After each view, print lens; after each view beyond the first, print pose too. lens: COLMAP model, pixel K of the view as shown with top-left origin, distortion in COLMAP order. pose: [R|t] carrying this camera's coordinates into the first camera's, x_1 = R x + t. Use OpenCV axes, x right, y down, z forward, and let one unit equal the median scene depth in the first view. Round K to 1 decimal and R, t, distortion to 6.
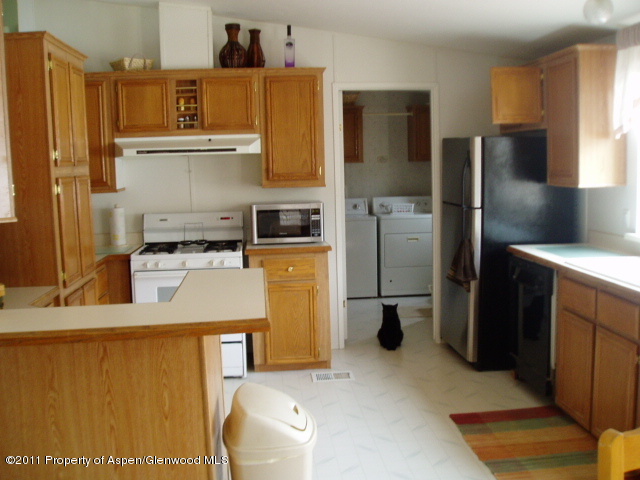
lens RADIAL K [[674.7, 0, 320.0], [0, 674.7, 240.0], [0, 0, 1]] dist [-0.105121, 0.049912]
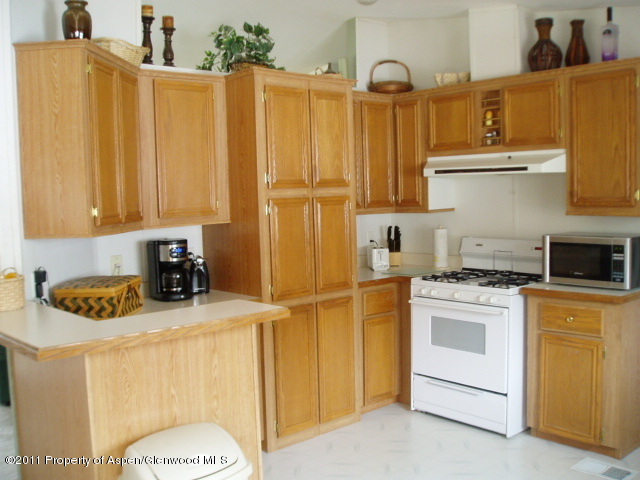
lens RADIAL K [[674.7, 0, 320.0], [0, 674.7, 240.0], [0, 0, 1]] dist [-0.105121, 0.049912]
pose [[0.593997, 0.069375, -0.801470, 0.390669], [-0.082121, 0.996299, 0.025377, -0.044062], [0.800264, 0.050743, 0.597496, 0.291251]]
